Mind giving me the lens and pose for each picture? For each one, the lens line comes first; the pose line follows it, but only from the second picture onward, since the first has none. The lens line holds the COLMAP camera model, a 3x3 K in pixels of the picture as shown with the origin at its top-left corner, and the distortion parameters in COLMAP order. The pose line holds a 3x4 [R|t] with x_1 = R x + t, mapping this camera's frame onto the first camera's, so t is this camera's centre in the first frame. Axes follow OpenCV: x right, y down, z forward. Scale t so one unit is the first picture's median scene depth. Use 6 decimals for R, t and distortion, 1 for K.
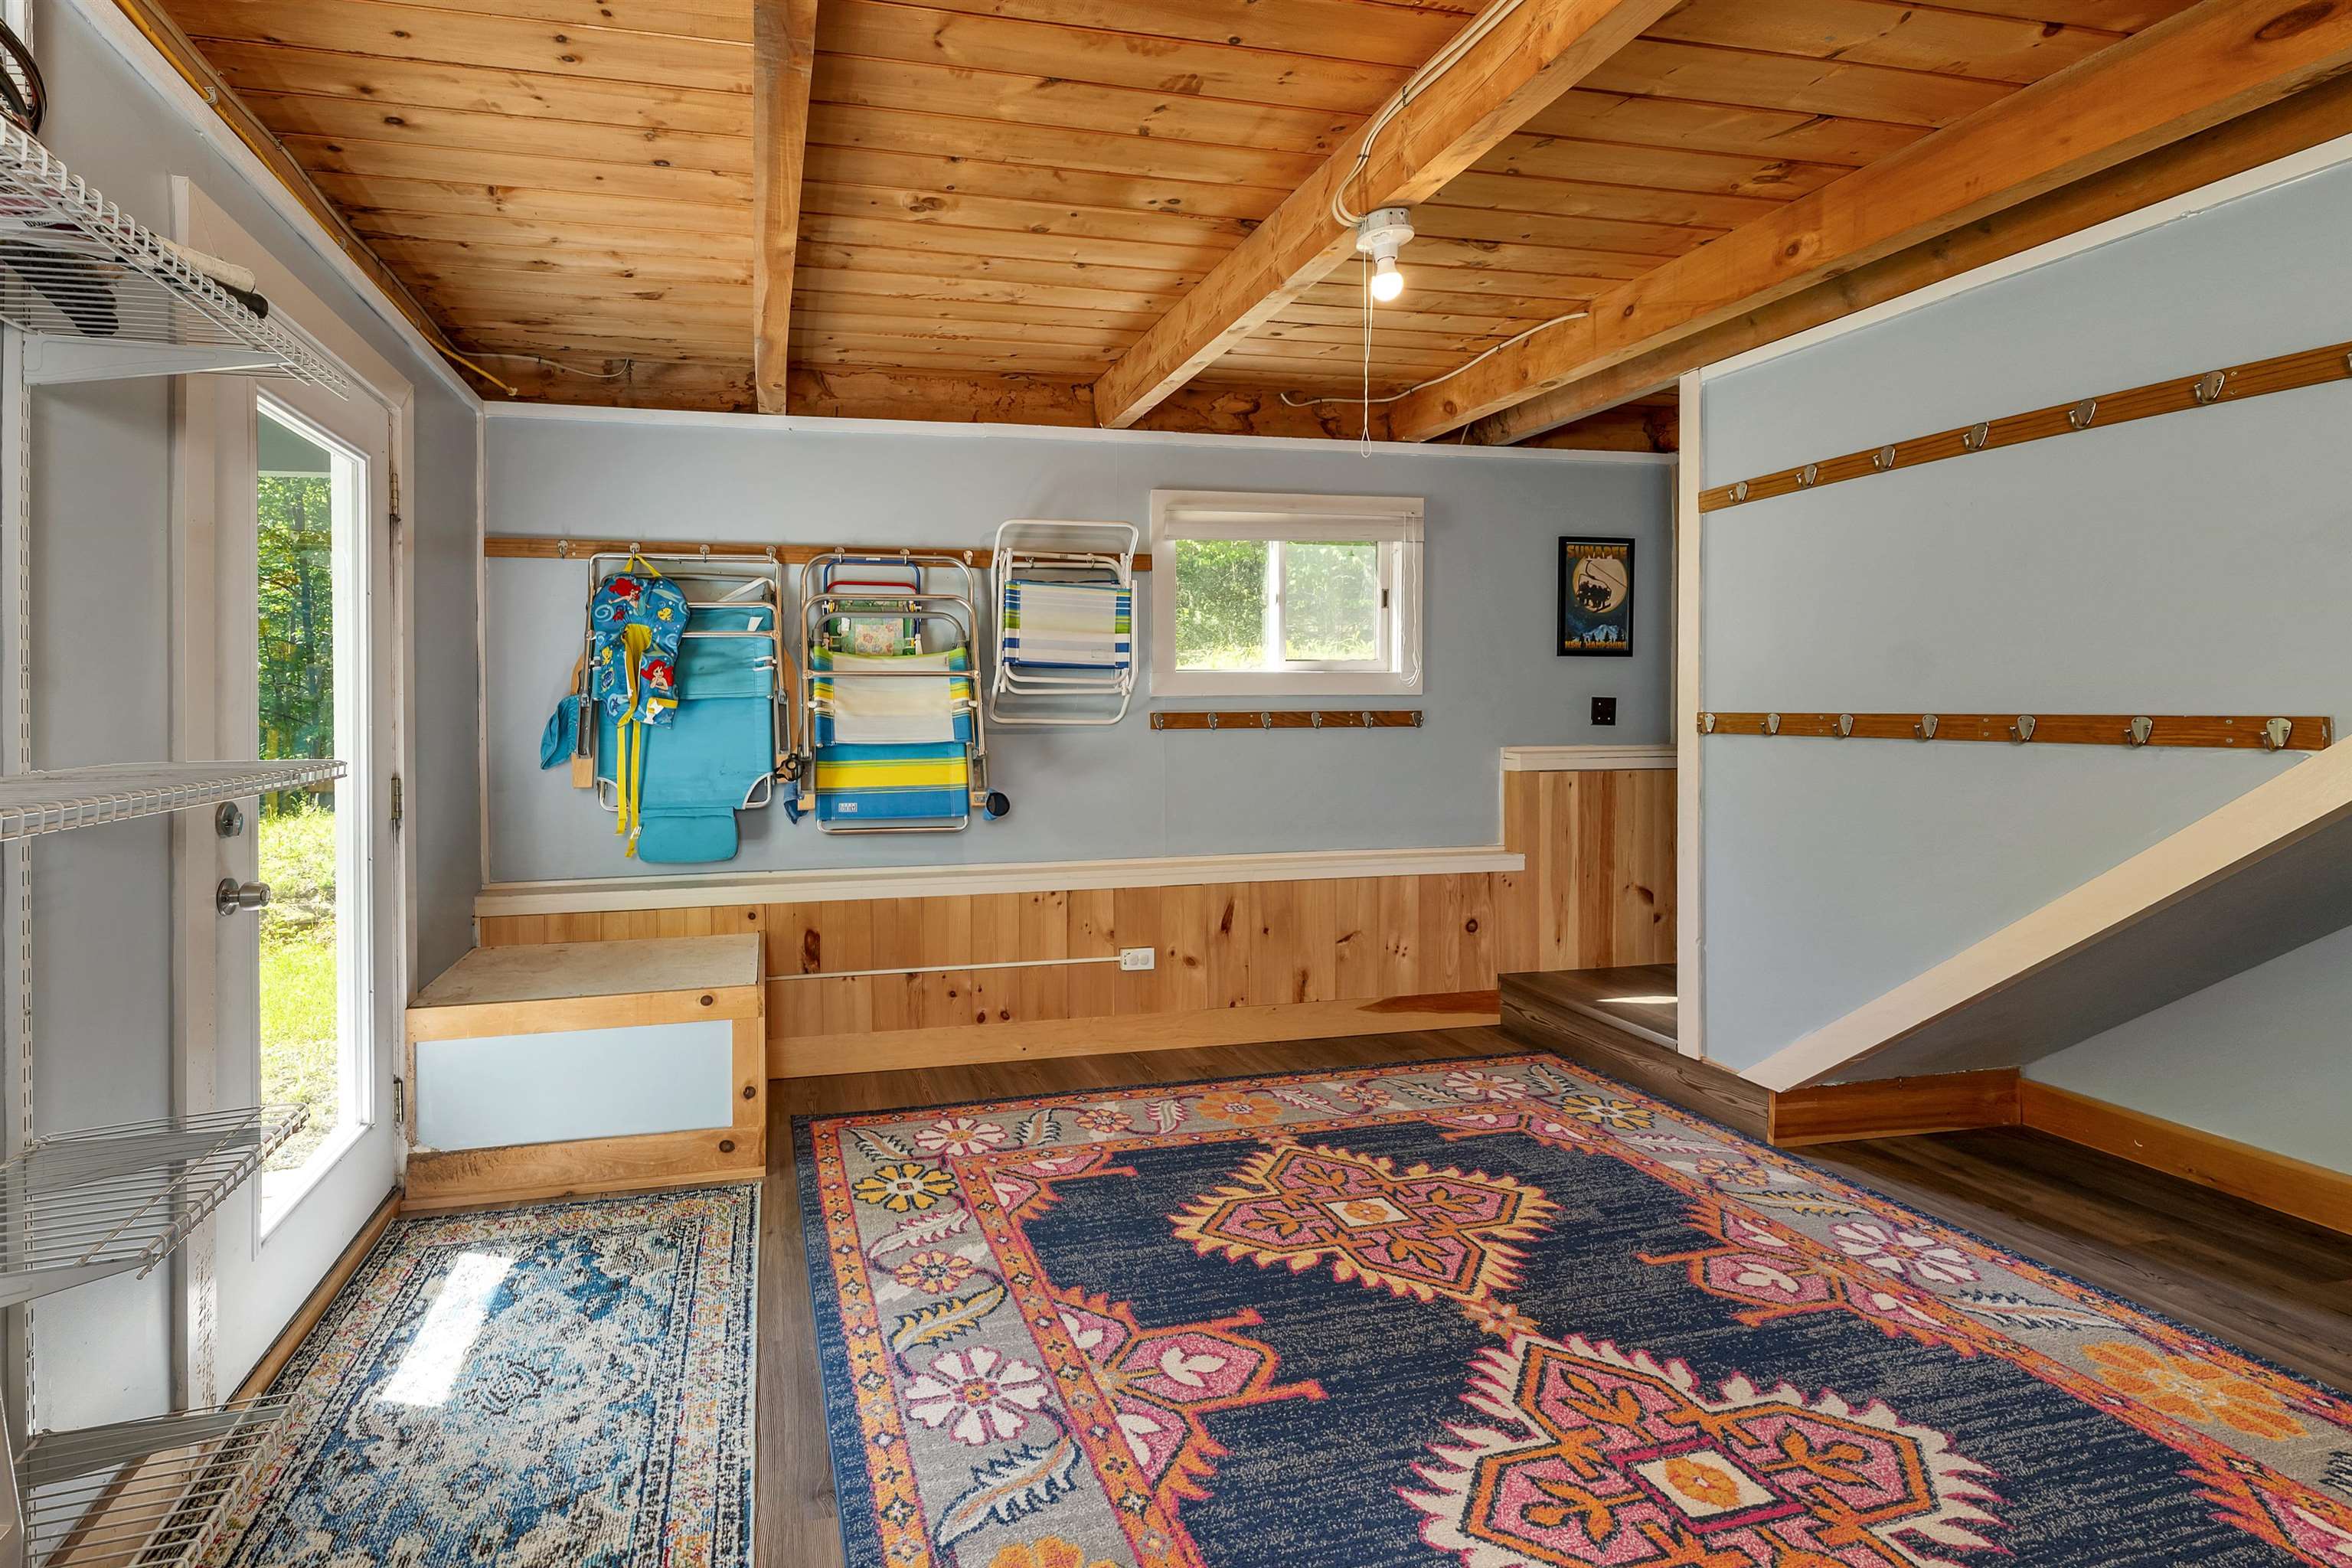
lens RADIAL K [[1049.7, 0, 998.4], [0, 1049.7, 731.3], [0, 0, 1]] dist [0.000520, -0.000146]
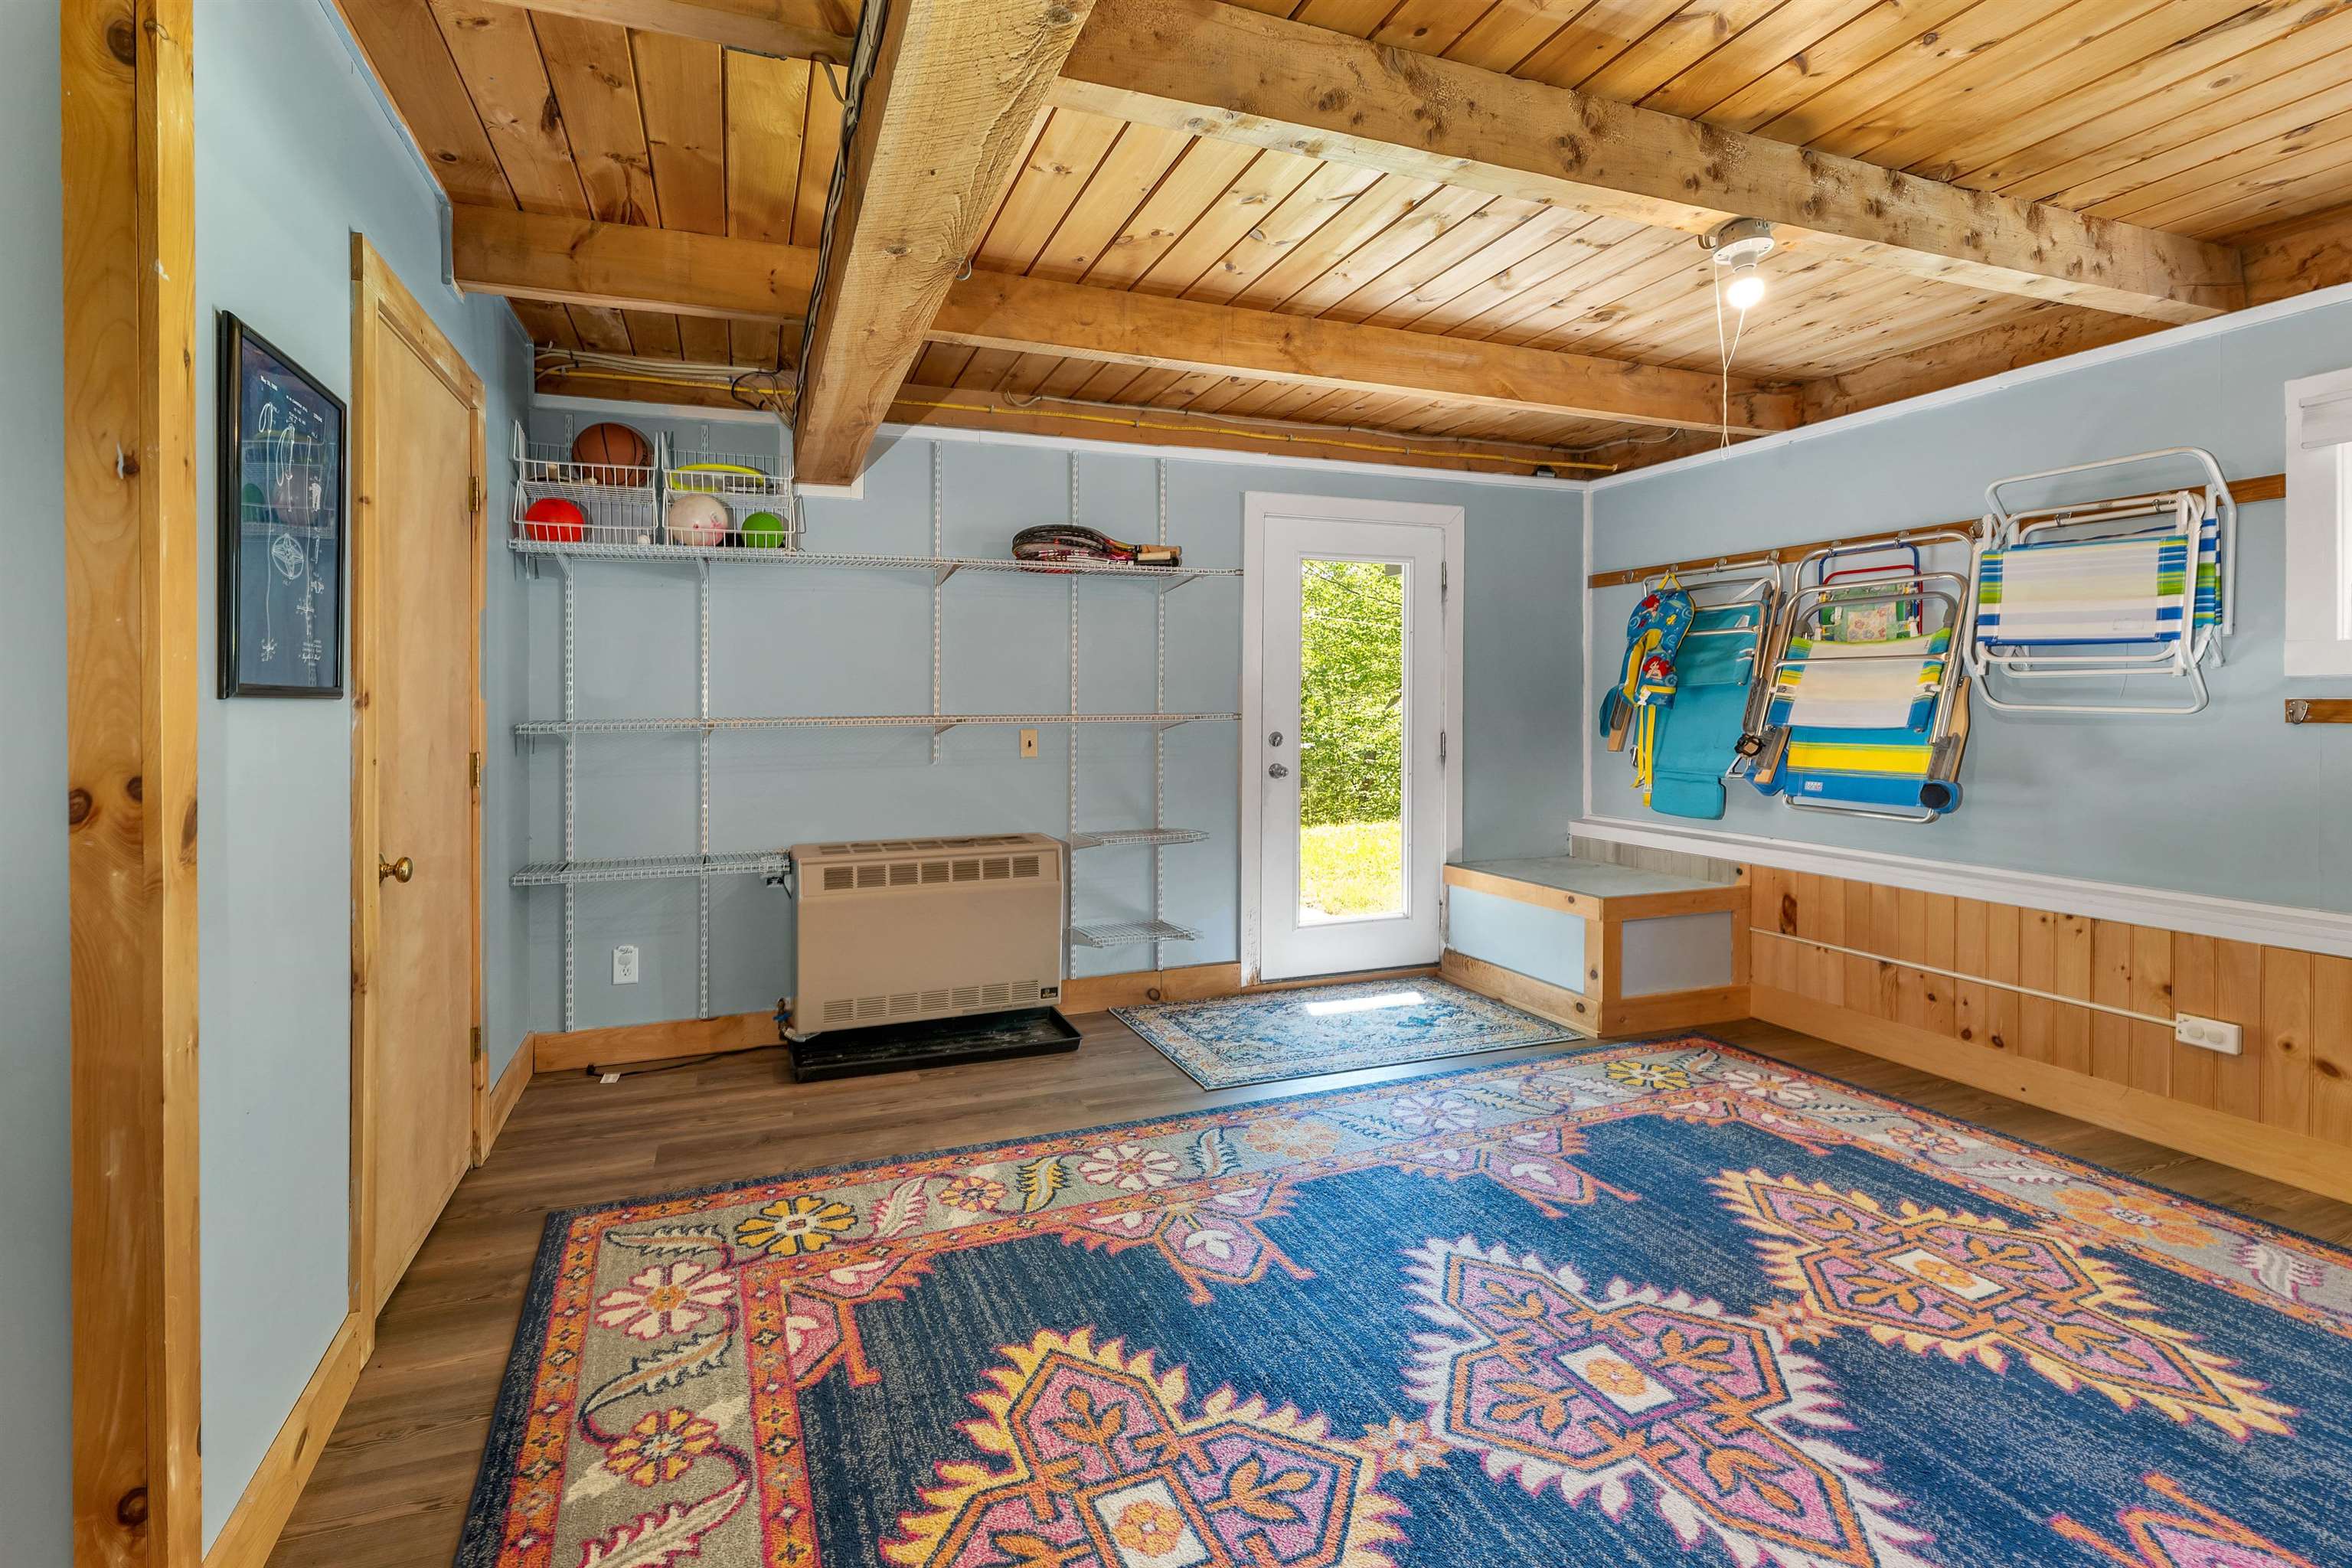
lens RADIAL K [[1026.7, 0, 1098.6], [0, 1026.7, 711.8], [0, 0, 1]] dist [0.000035, -0.000483]
pose [[0.140026, 0.016225, -0.990015, 0.944510], [-0.022273, 0.999664, 0.013233, -0.001138], [0.989897, 0.020198, 0.140341, 0.158149]]
